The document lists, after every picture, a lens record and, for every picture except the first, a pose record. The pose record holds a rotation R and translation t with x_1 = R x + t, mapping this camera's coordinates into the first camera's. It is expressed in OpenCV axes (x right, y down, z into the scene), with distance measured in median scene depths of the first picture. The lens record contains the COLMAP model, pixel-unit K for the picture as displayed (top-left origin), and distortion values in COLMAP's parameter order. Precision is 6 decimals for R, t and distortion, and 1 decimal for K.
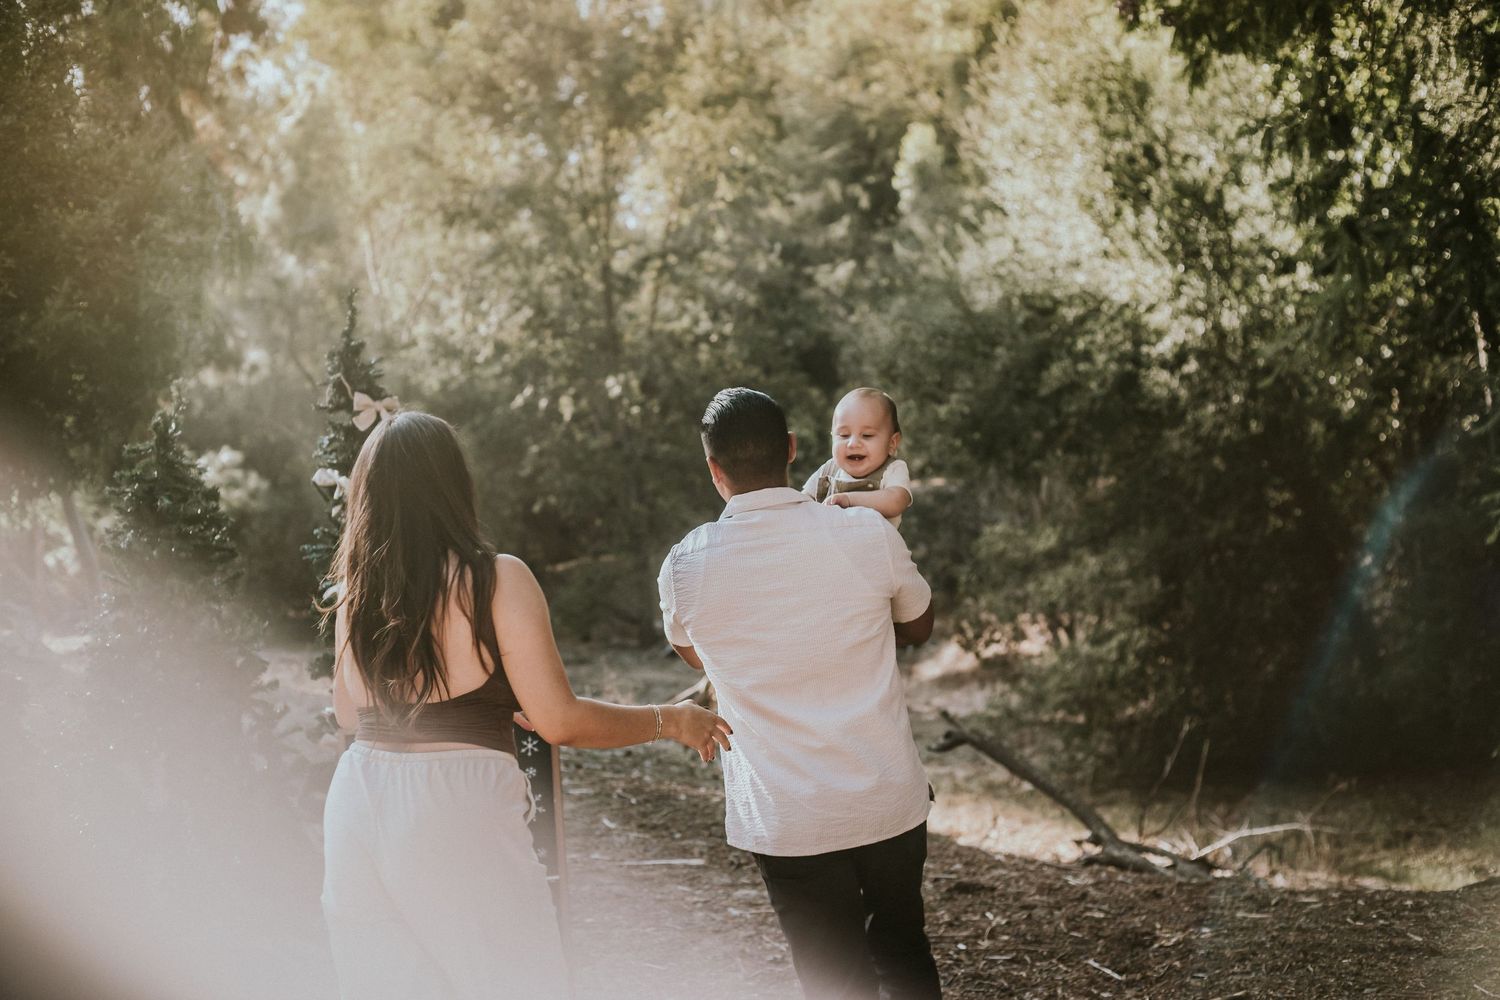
lens RADIAL K [[2458.7, 0, 751.3], [0, 2458.7, 497.9], [0, 0, 1]] dist [-0.095553, 0.000000]
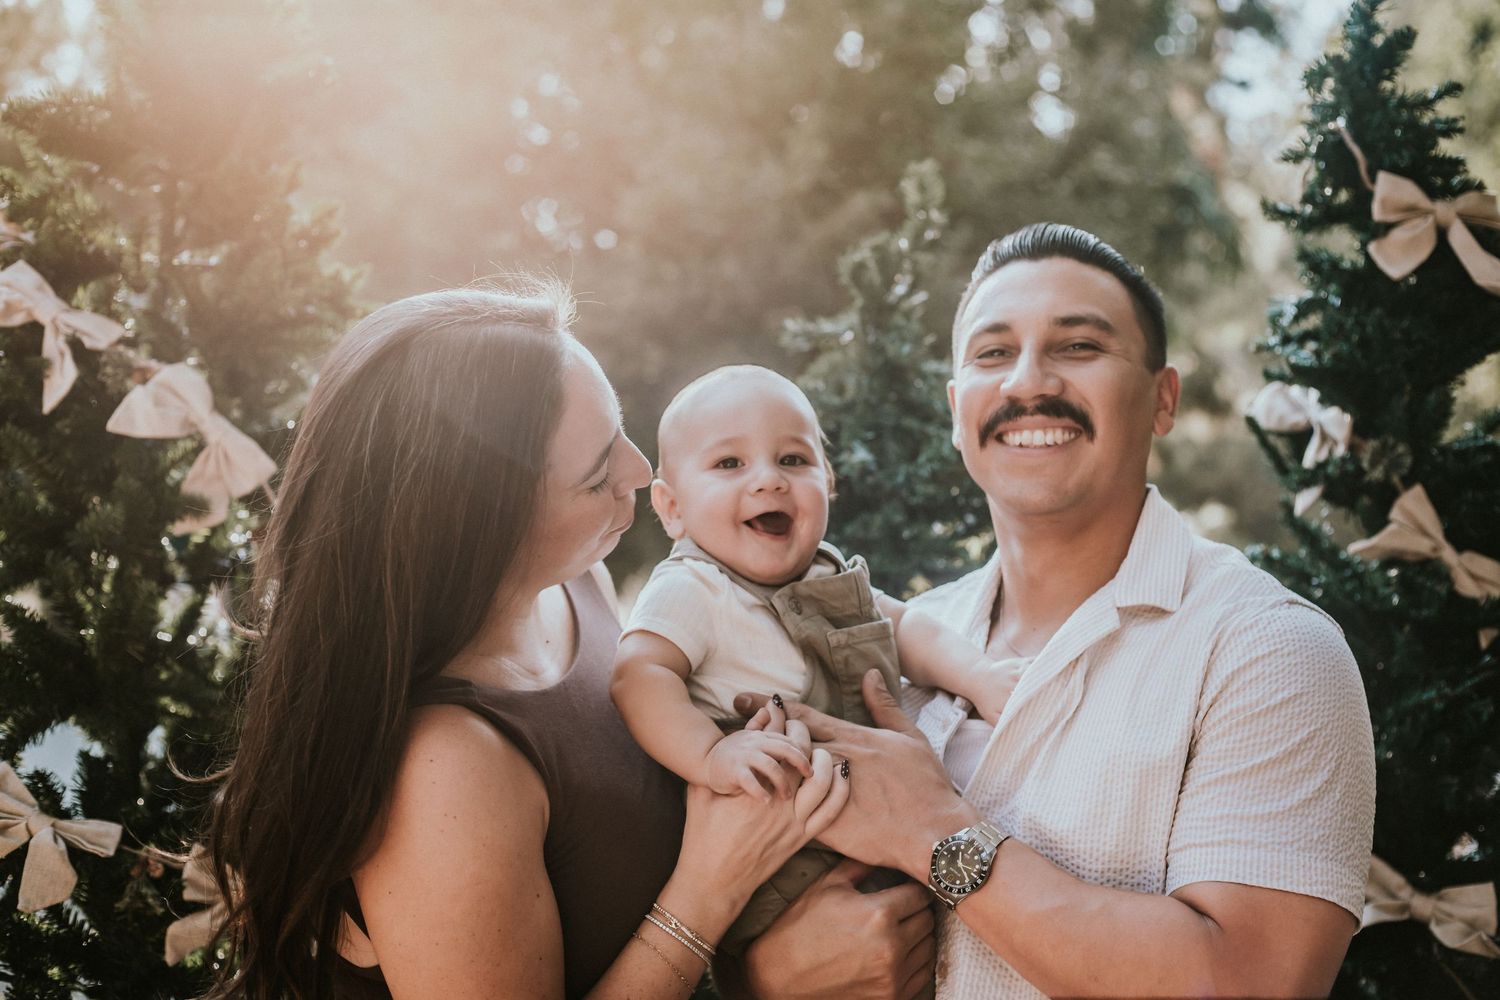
lens RADIAL K [[2190.3, 0, 739.3], [0, 2190.3, 559.0], [0, 0, 1]] dist [-0.071738, 0.000000]
pose [[0.901255, 0.051186, -0.430254, -0.106074], [-0.060921, 0.998103, -0.008870, 0.021915], [0.428984, 0.034205, 0.902664, 0.674001]]
